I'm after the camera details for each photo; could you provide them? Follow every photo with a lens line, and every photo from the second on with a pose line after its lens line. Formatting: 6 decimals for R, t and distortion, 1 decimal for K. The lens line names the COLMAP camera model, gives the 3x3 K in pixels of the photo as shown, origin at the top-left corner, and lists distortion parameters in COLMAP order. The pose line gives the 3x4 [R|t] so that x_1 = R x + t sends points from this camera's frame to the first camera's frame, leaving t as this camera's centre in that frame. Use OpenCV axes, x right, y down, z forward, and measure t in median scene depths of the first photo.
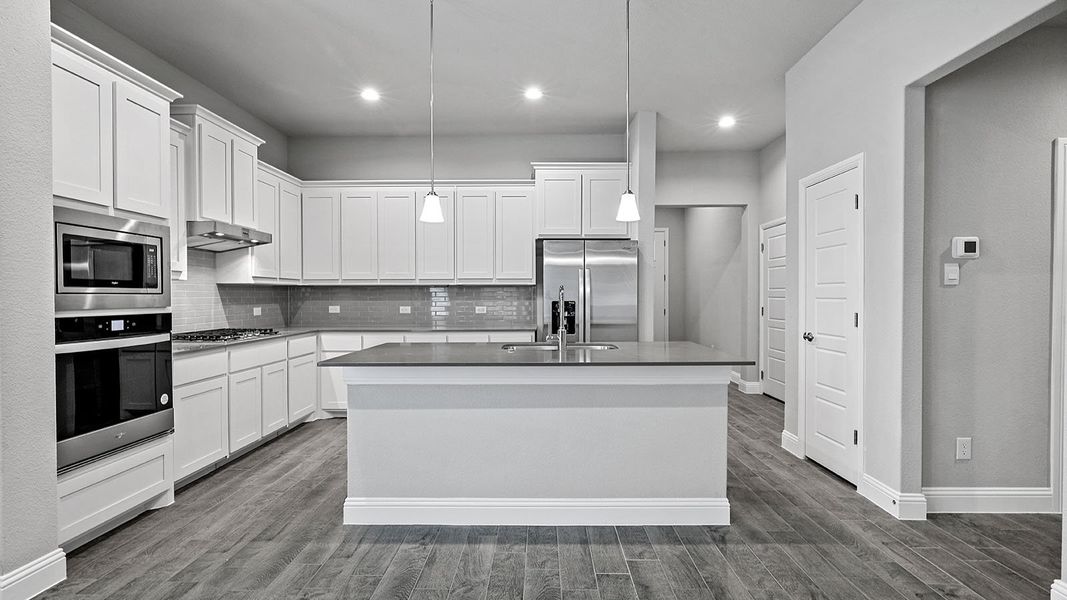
lens RADIAL K [[493.2, 0, 537.7], [0, 493.2, 301.1], [0, 0, 1]] dist [-0.017014, 0.006301]
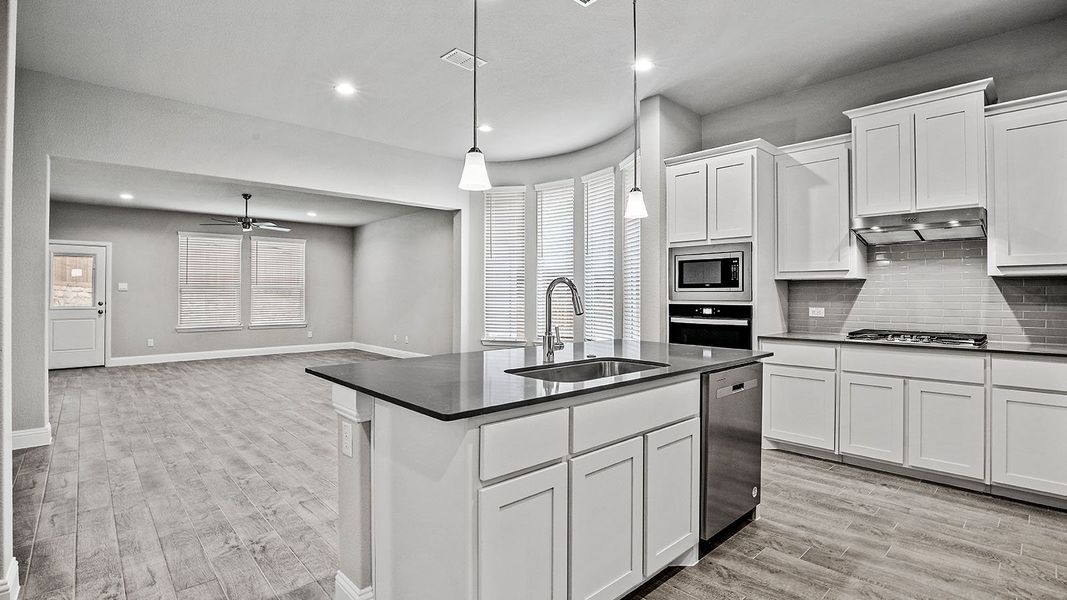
lens RADIAL K [[493.2, 0, 527.9], [0, 493.2, 289.2], [0, 0, 1]] dist [-0.017014, 0.006301]
pose [[-0.733582, -0.004547, -0.679586, 0.600904], [-0.006164, 0.999981, -0.000036, -0.016324], [0.679573, 0.004162, -0.733596, 1.530779]]
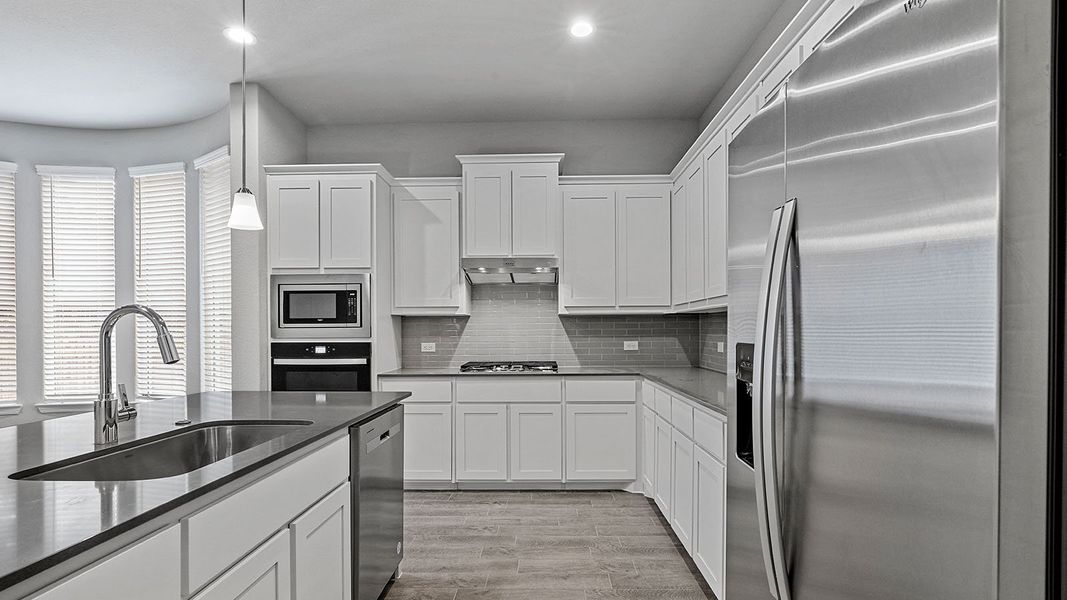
lens RADIAL K [[493.2, 0, 513.3], [0, 493.2, 333.5], [0, 0, 1]] dist [-0.017014, 0.006301]
pose [[-0.016291, 0.009183, -0.999825, 0.488614], [-0.005703, 0.999941, 0.009276, -0.012145], [0.999851, 0.005853, -0.016238, 1.349424]]
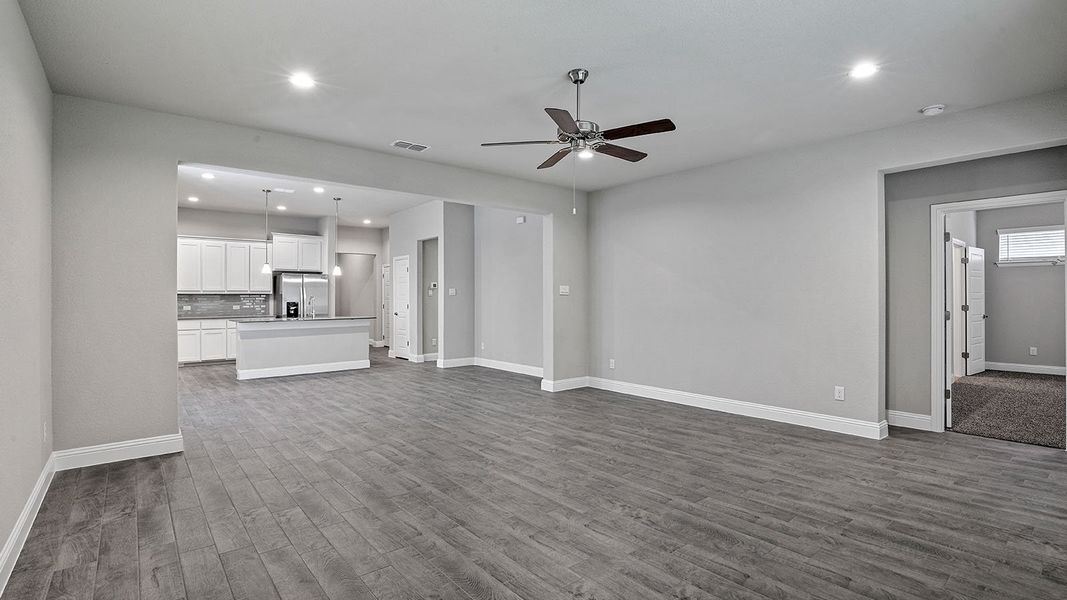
lens RADIAL K [[493.2, 0, 531.9], [0, 493.2, 285.5], [0, 0, 1]] dist [-0.017014, 0.006301]
pose [[0.764178, 0.015552, 0.644818, -0.832290], [0.009184, 0.999346, -0.034987, 0.020814], [-0.644940, 0.032658, 0.763535, -2.040426]]
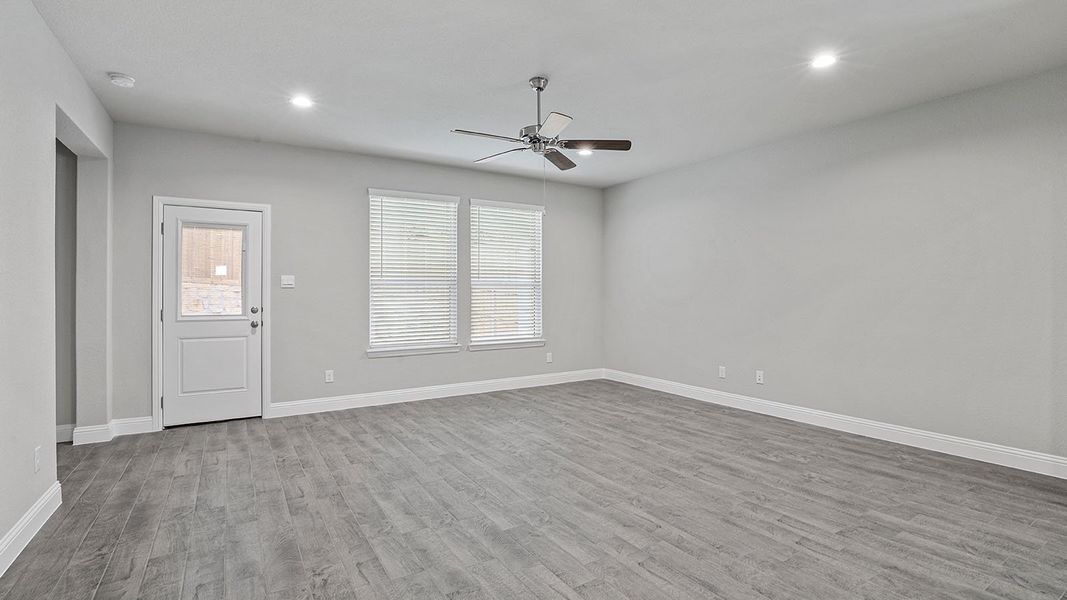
lens RADIAL K [[493.2, 0, 530.8], [0, 493.2, 291.8], [0, 0, 1]] dist [-0.017014, 0.006301]
pose [[-0.846266, 0.002967, -0.532752, 0.586092], [-0.002368, 0.999954, 0.009330, 0.001851], [0.532755, 0.009157, -0.846220, -0.298790]]
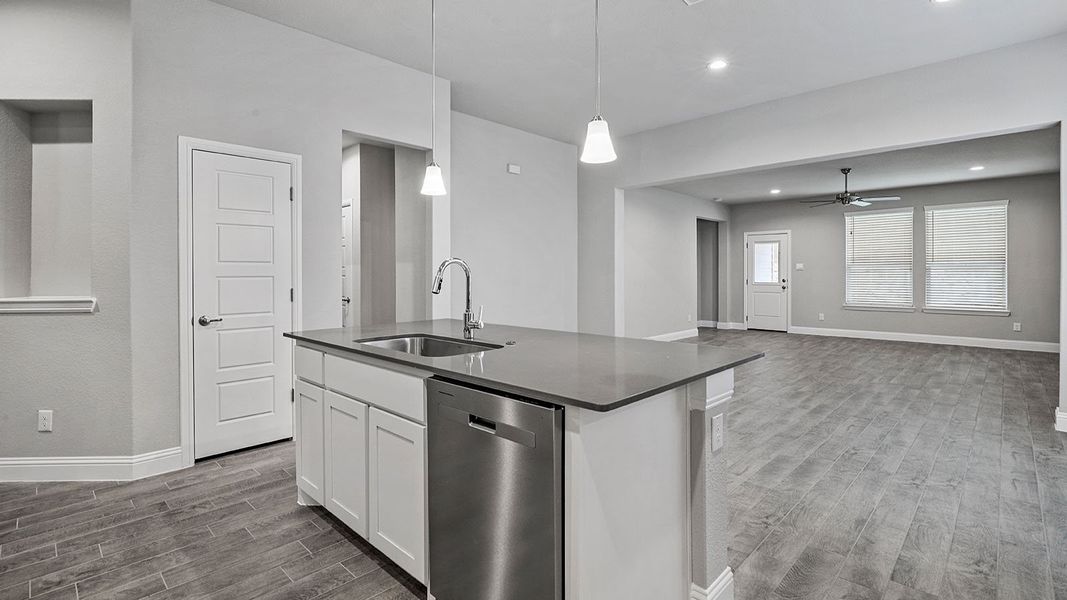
lens RADIAL K [[493.2, 0, 532.6], [0, 493.2, 278.2], [0, 0, 1]] dist [-0.017014, 0.006301]
pose [[-0.721817, -0.001637, 0.692082, -0.592998], [0.012439, 0.999805, 0.015338, -0.011909], [-0.691972, 0.019681, -0.721656, 1.496104]]
